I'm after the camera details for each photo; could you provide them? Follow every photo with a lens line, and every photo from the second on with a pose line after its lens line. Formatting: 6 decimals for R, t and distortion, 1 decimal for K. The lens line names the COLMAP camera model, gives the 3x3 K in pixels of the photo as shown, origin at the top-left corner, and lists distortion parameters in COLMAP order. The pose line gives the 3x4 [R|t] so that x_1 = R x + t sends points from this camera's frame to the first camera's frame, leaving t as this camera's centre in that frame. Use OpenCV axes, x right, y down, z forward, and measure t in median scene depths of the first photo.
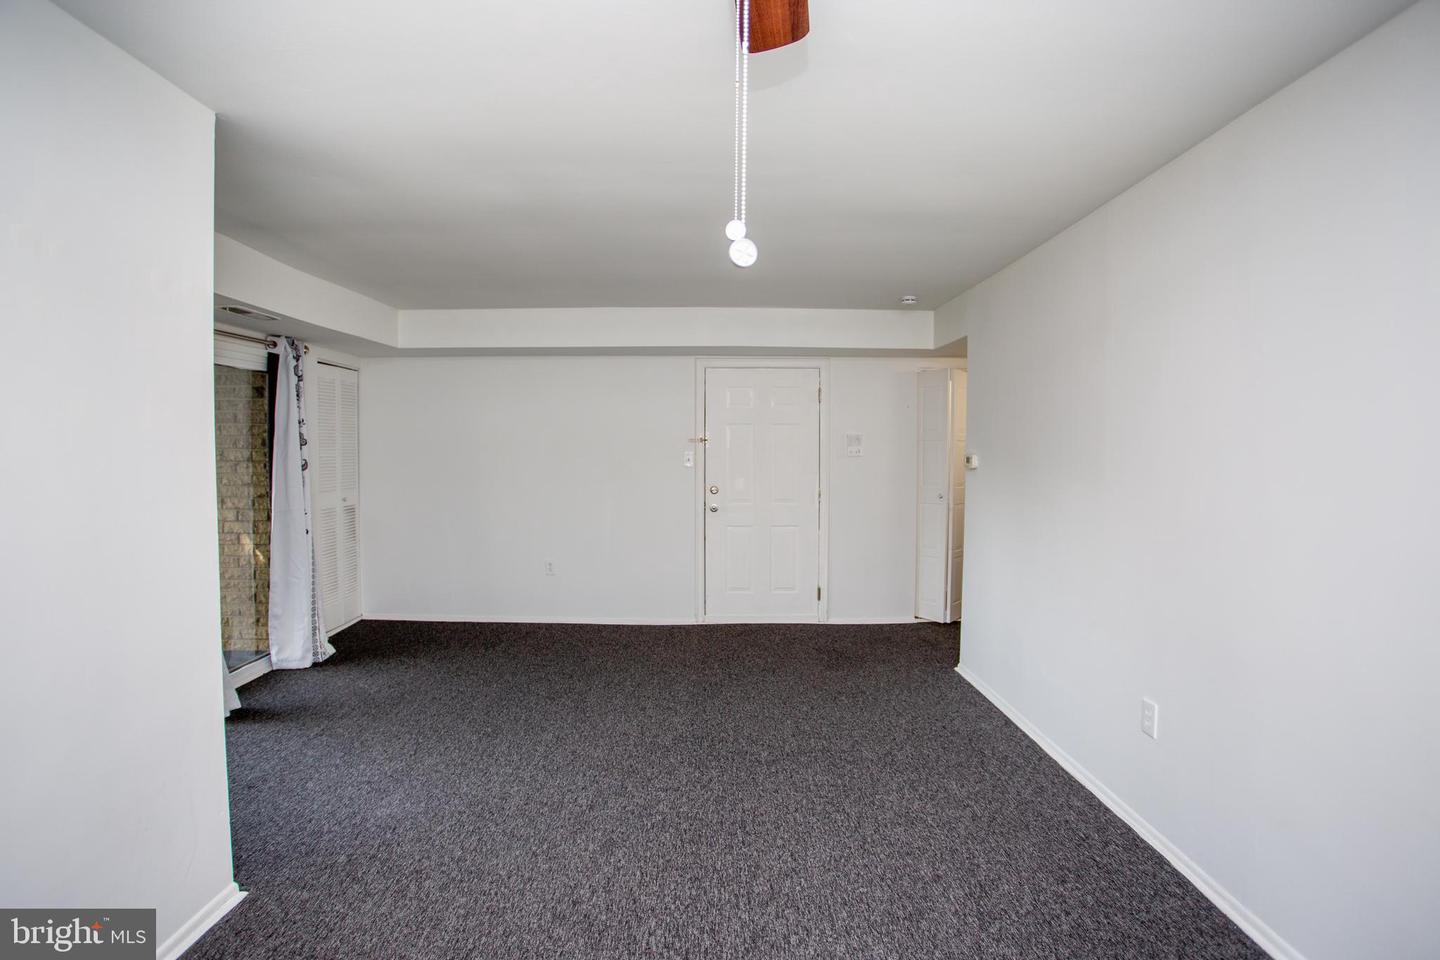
lens RADIAL K [[695.0, 0, 712.8], [0, 695.0, 474.8], [0, 0, 1]] dist [-0.078286, 0.032905]
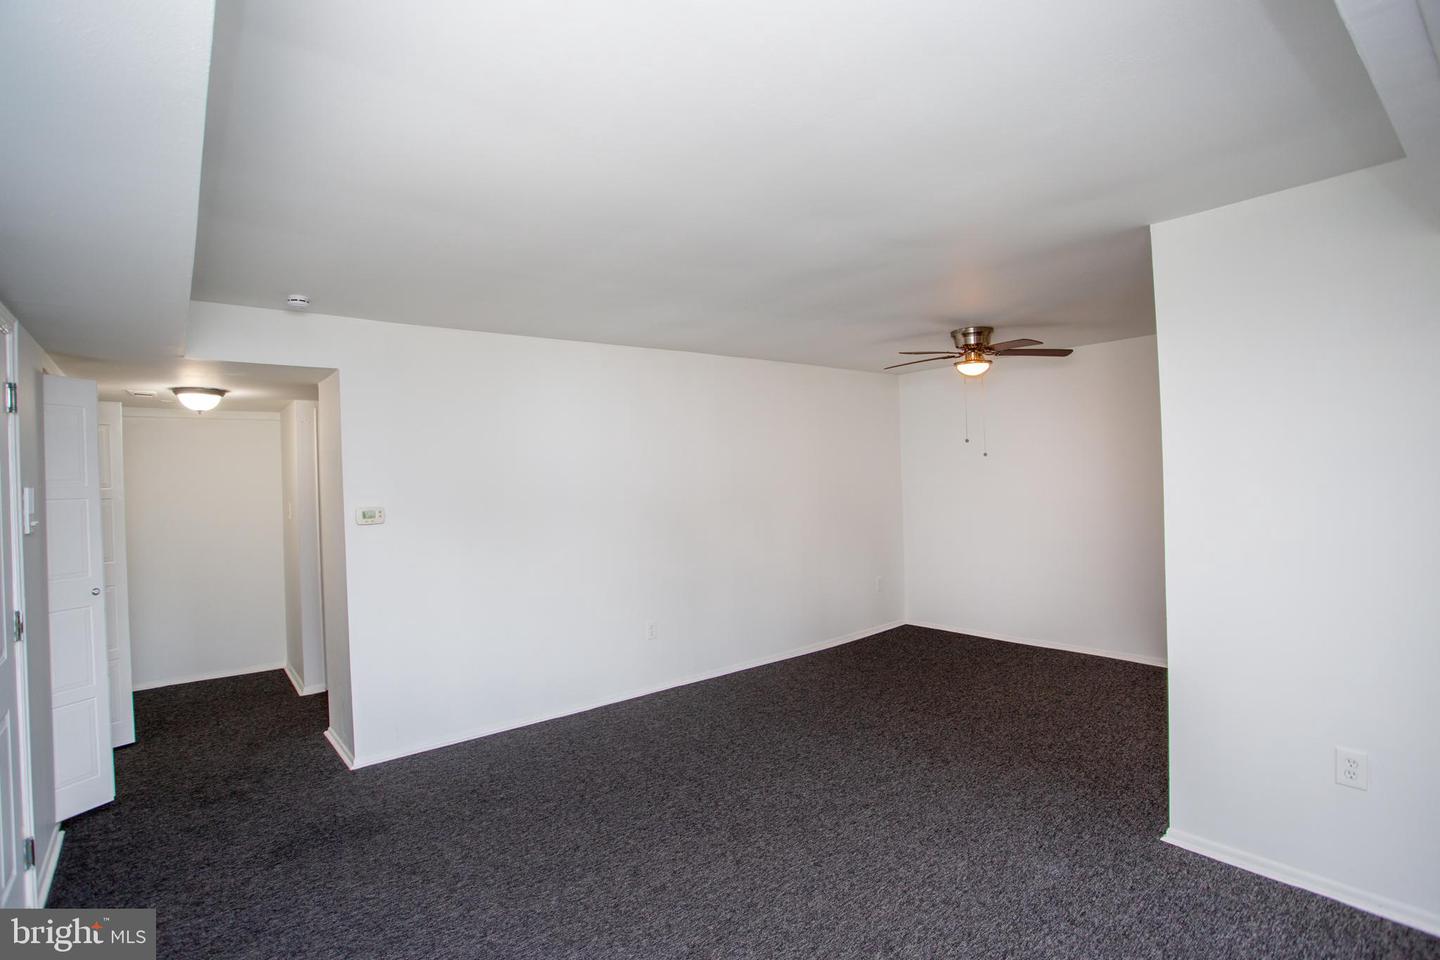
lens RADIAL K [[695.0, 0, 712.8], [0, 695.0, 474.8], [0, 0, 1]] dist [-0.078286, 0.032905]
pose [[-0.630311, 0.024033, 0.775971, -0.569725], [0.059699, 0.998062, 0.017581, -0.060052], [-0.774044, 0.057406, -0.630524, 1.178820]]
